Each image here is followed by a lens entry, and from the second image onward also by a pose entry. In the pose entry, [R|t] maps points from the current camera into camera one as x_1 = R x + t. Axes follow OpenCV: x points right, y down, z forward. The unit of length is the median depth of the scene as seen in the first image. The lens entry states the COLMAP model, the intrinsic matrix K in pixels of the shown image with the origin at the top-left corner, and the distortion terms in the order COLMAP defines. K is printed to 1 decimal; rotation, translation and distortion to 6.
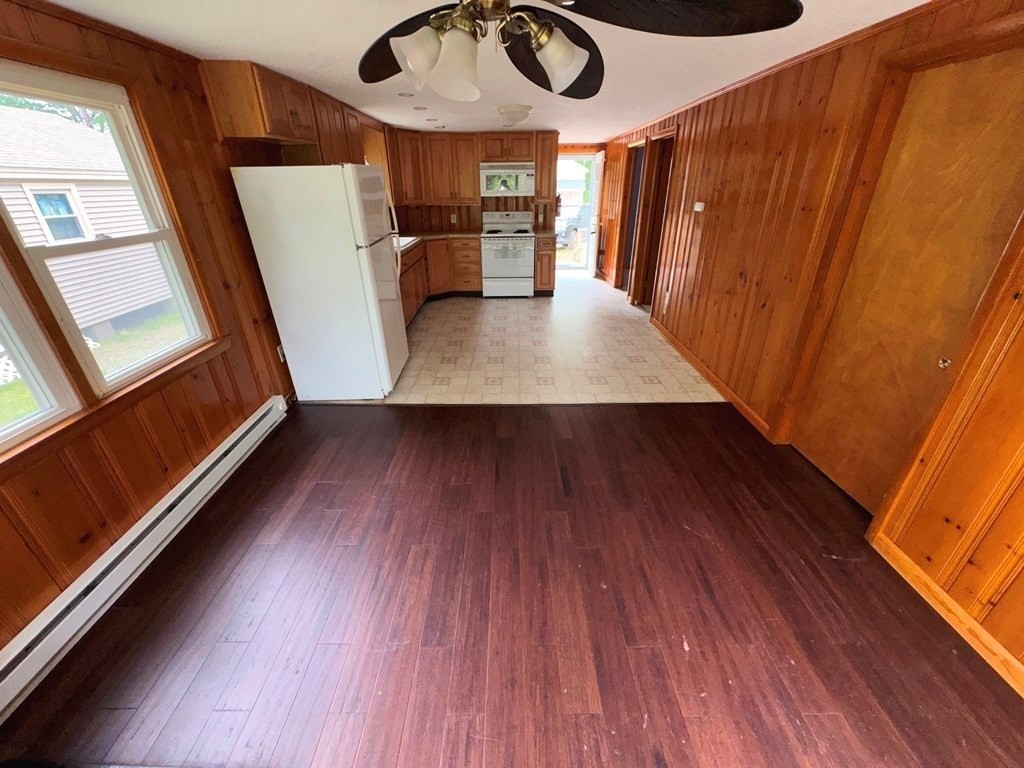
lens RADIAL K [[408.8, 0, 510.5], [0, 408.8, 383.2], [0, 0, 1]] dist [-0.002508, 0.000139]
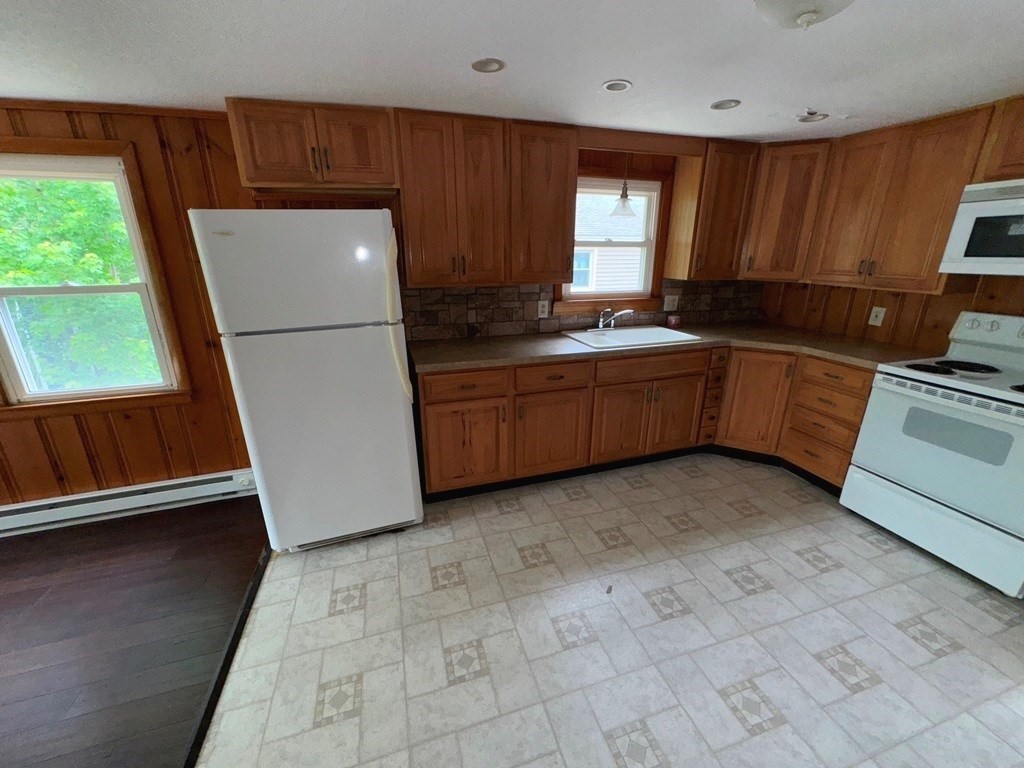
lens RADIAL K [[408.8, 0, 510.5], [0, 408.8, 383.2], [0, 0, 1]] dist [-0.002508, 0.000139]
pose [[0.300365, 0.297465, -0.906254, 0.218946], [-0.415994, 0.895856, 0.156177, -0.323325], [0.858330, 0.330086, 0.392827, 0.681665]]
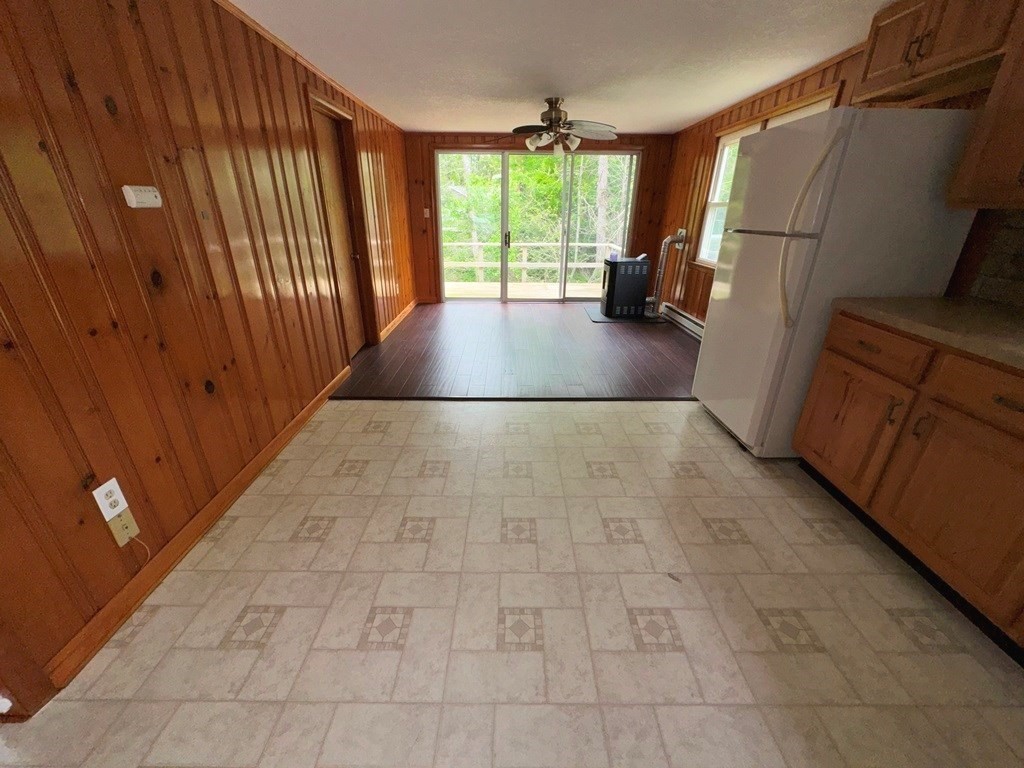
lens RADIAL K [[408.8, 0, 510.5], [0, 408.8, 383.2], [0, 0, 1]] dist [-0.002508, 0.000139]
pose [[-0.999947, 0.008224, 0.006190, 0.072641], [0.010036, 0.645410, 0.763770, -0.480100], [0.002286, 0.763792, -0.645459, 1.090061]]
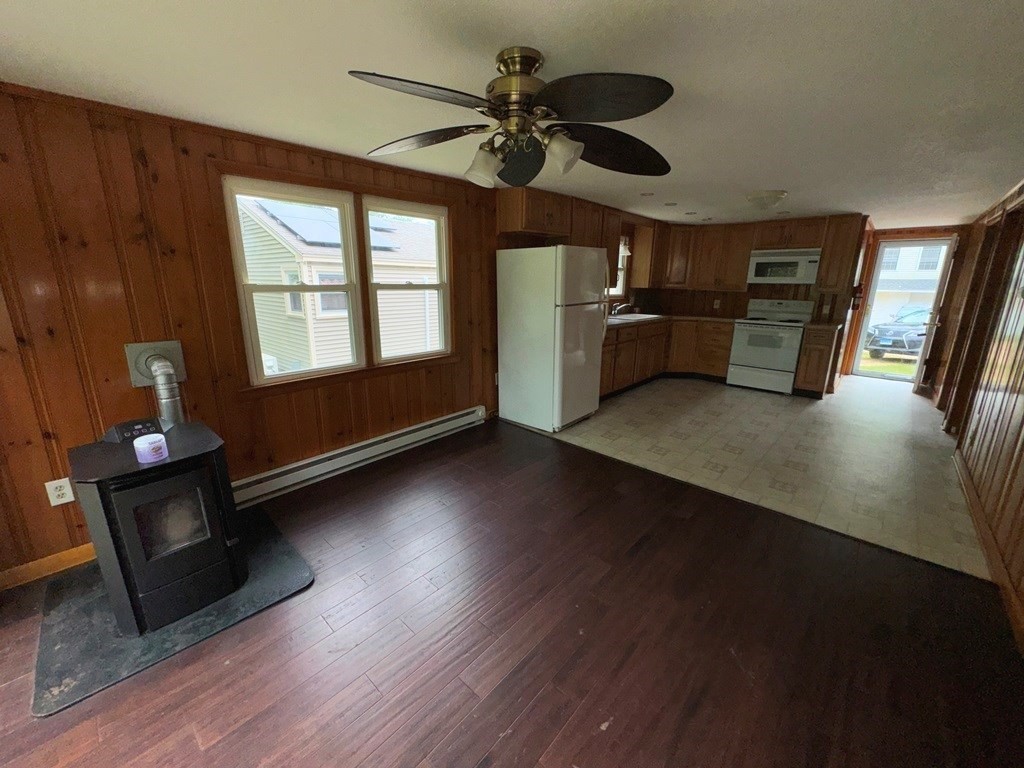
lens RADIAL K [[408.8, 0, 510.5], [0, 408.8, 383.2], [0, 0, 1]] dist [-0.002508, 0.000139]
pose [[0.733890, 0.182660, -0.654248, 0.236694], [-0.315071, 0.944826, -0.089637, 0.032754], [0.601777, 0.271918, 0.750949, 0.011537]]
